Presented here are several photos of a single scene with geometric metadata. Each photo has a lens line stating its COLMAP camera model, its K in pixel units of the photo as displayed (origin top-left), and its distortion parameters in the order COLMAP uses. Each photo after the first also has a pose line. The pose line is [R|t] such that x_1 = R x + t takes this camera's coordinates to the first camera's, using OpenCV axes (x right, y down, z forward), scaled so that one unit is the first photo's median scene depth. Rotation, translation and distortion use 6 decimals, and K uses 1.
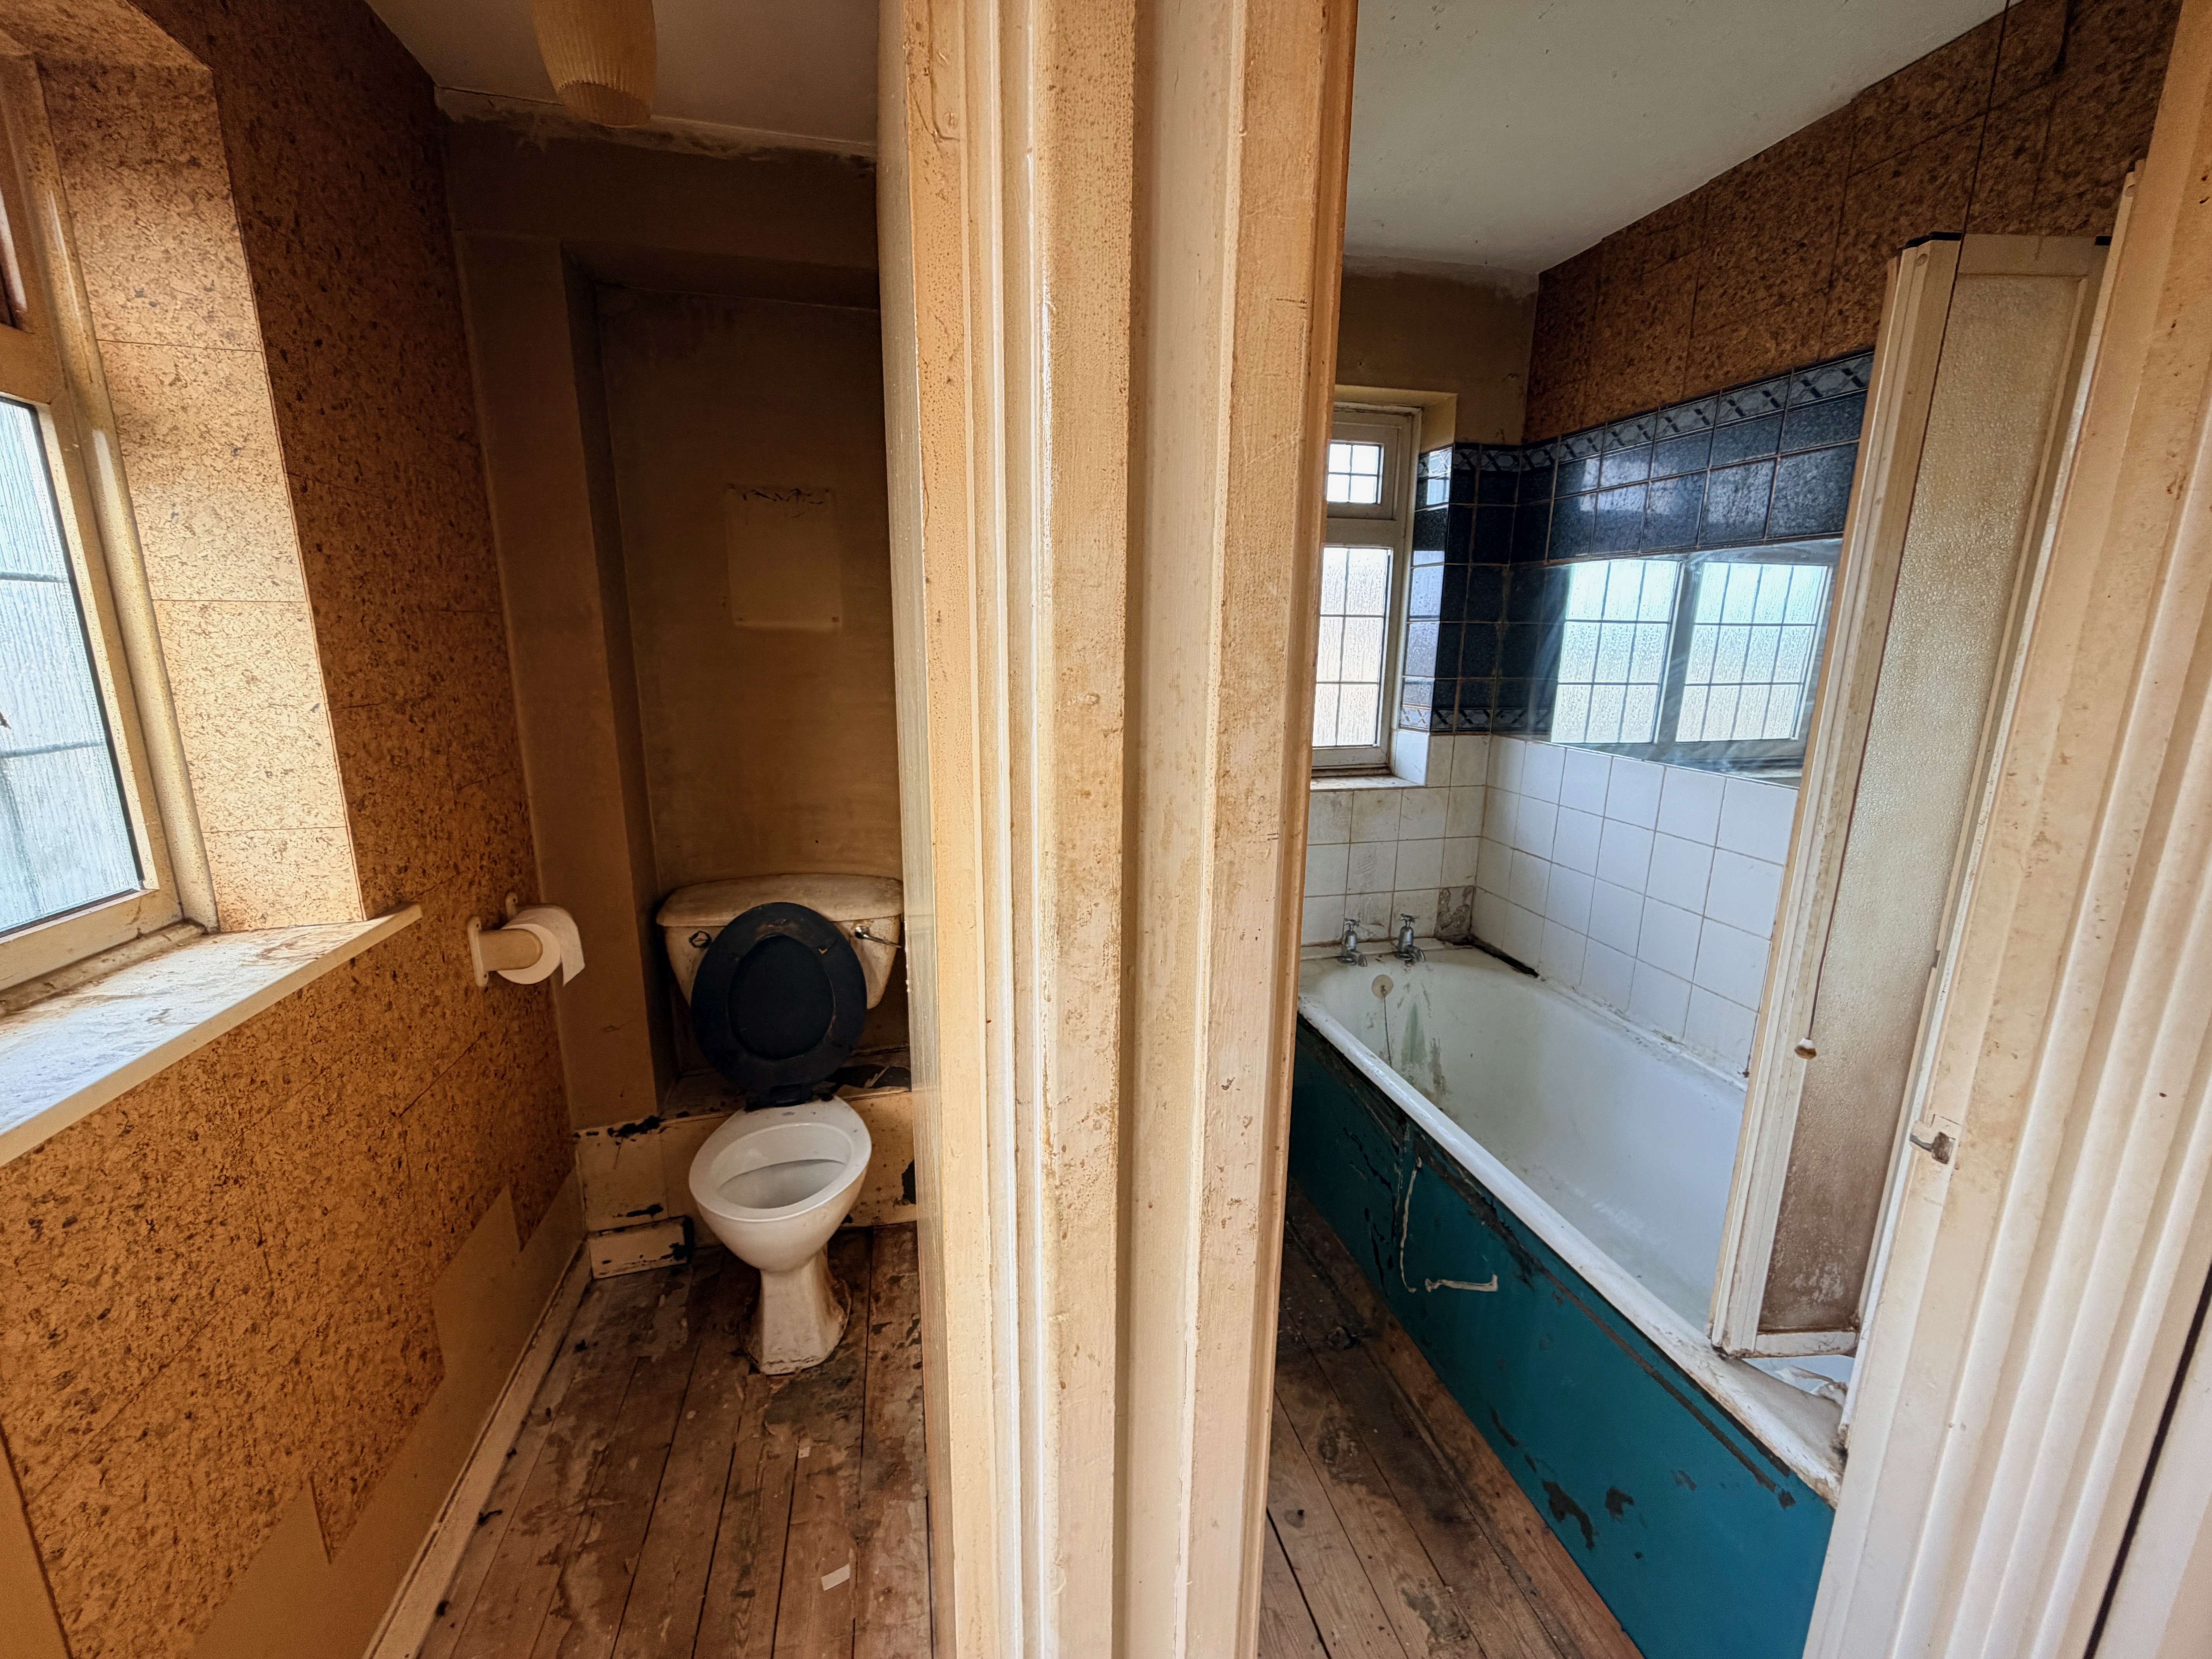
lens RADIAL K [[878.5, 0, 1099.3], [0, 878.5, 827.0], [0, 0, 1]] dist [-0.001640, -0.000151]
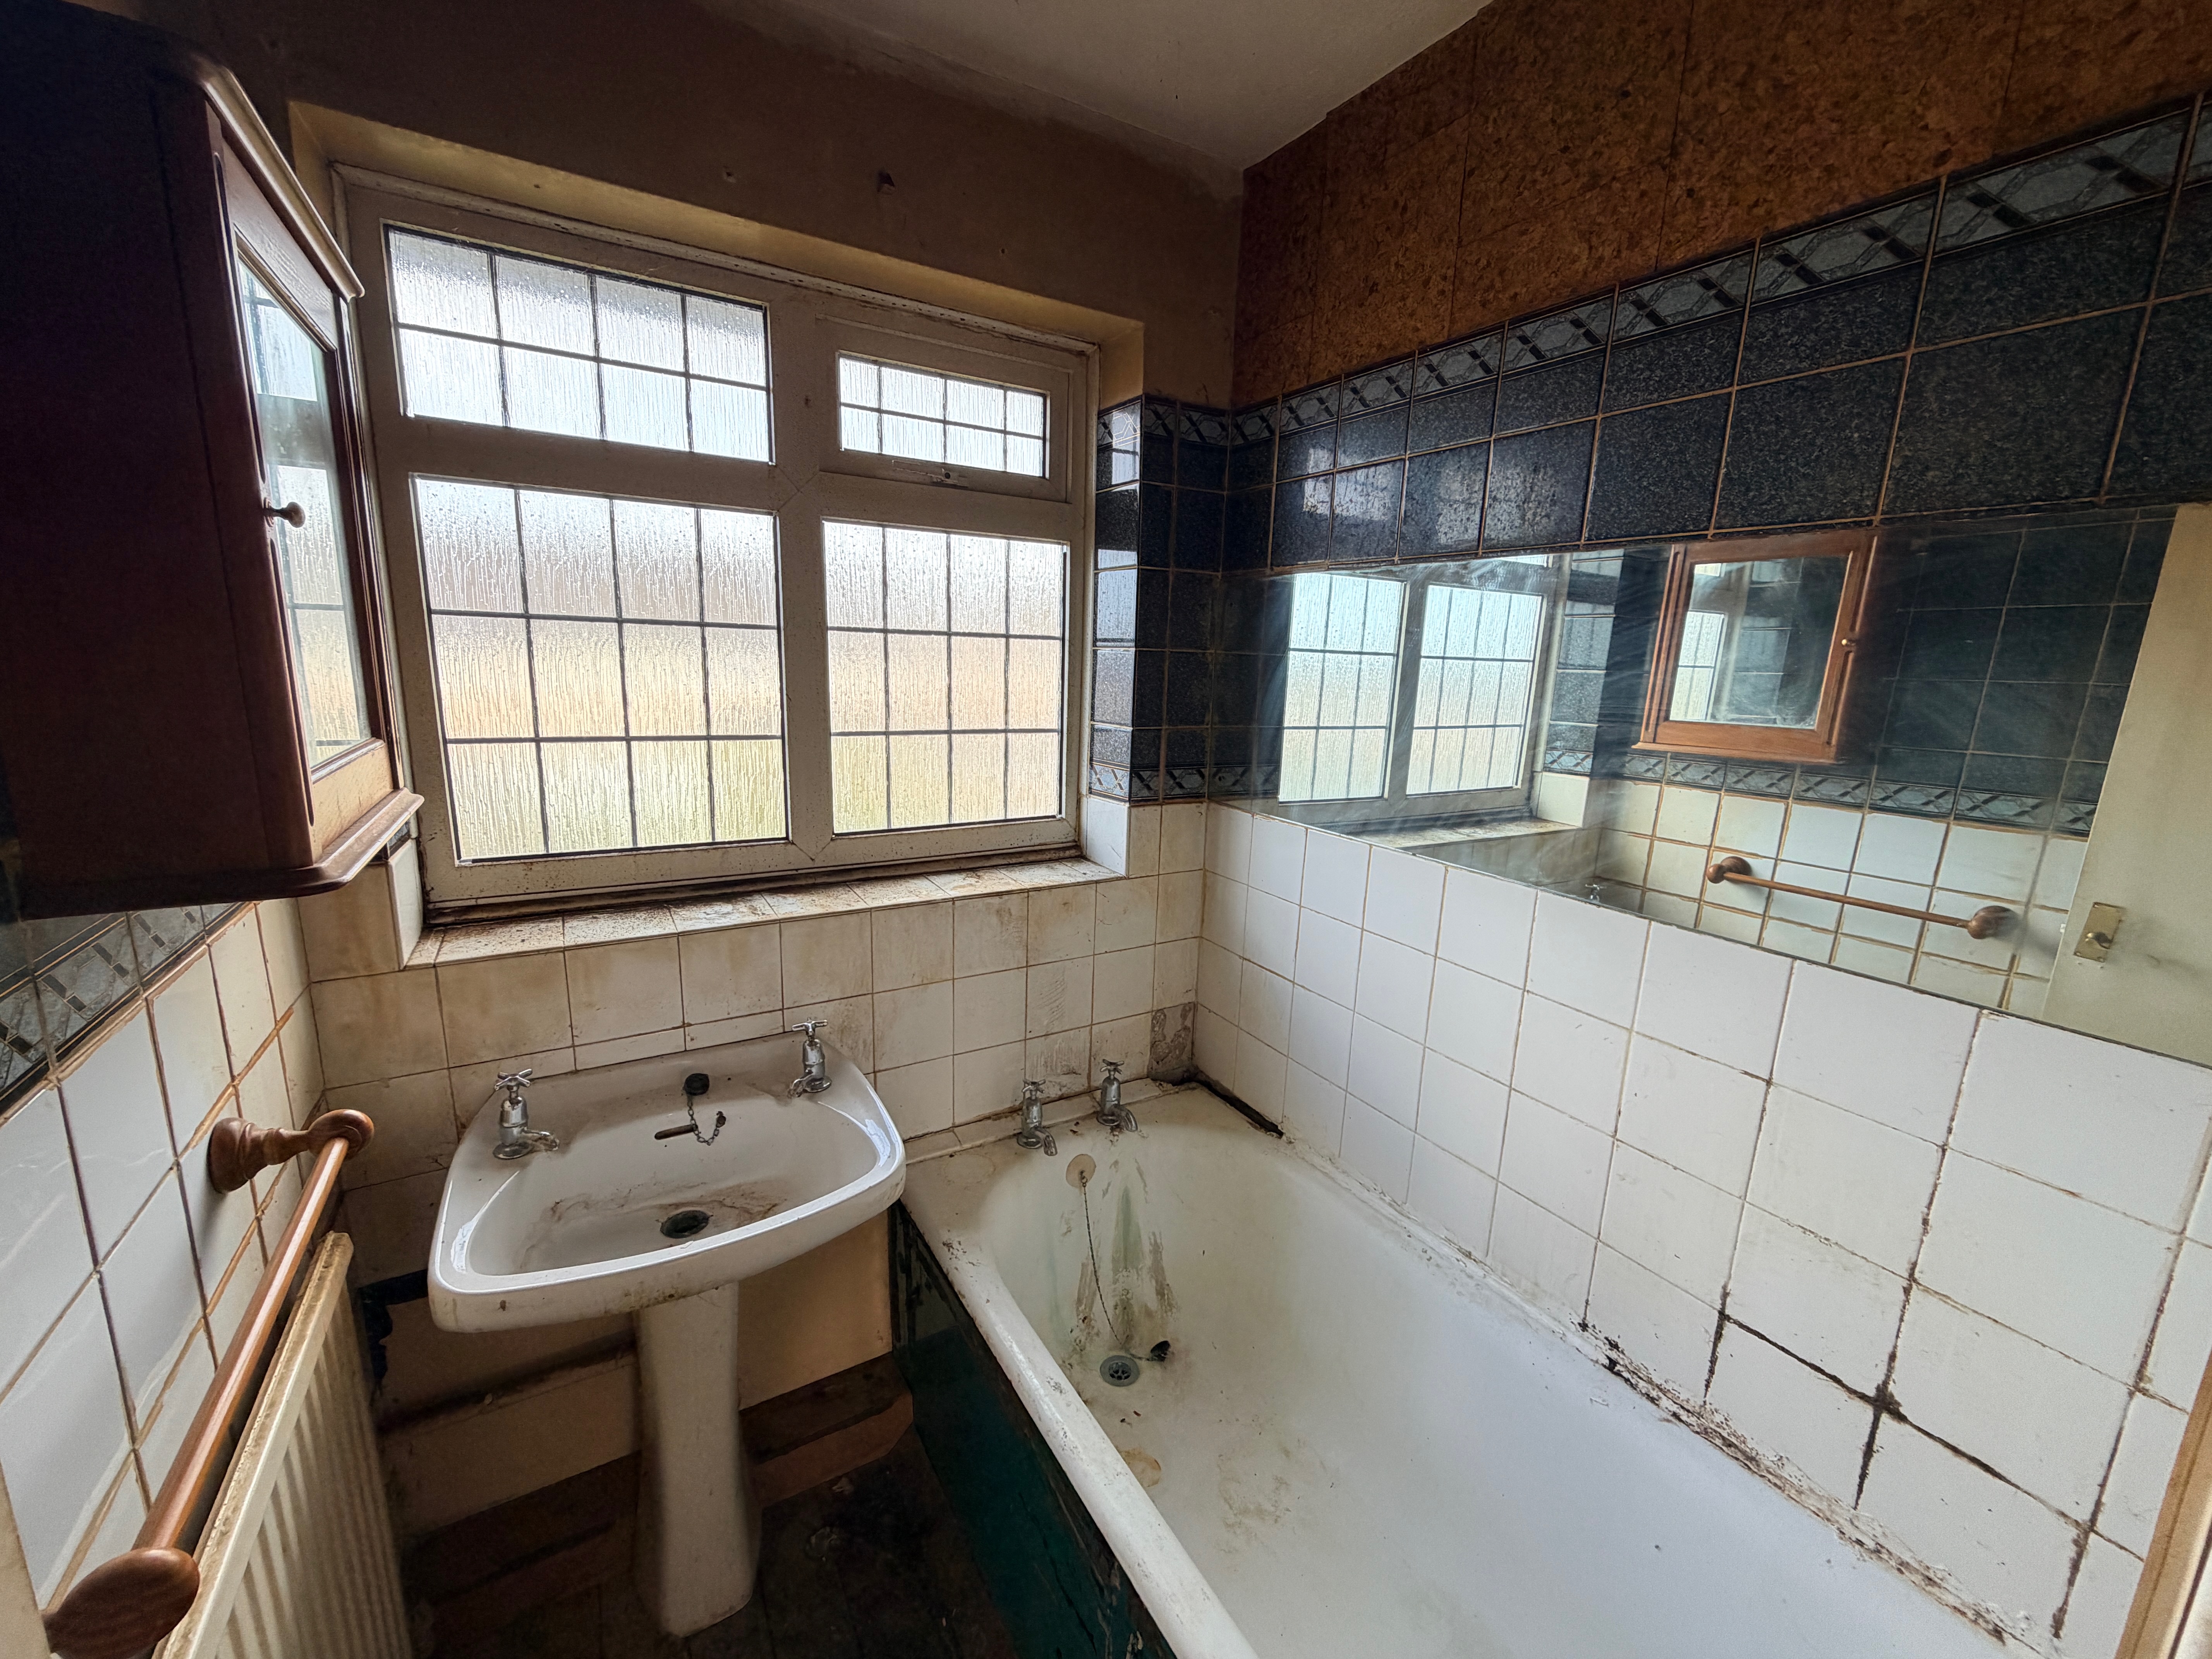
lens RADIAL K [[878.5, 0, 1099.3], [0, 878.5, 827.0], [0, 0, 1]] dist [-0.001640, -0.000151]
pose [[0.950906, -0.038794, 0.307040, 0.134106], [0.043323, 0.999030, -0.007946, -0.083690], [-0.306434, 0.020858, 0.951663, 0.331129]]
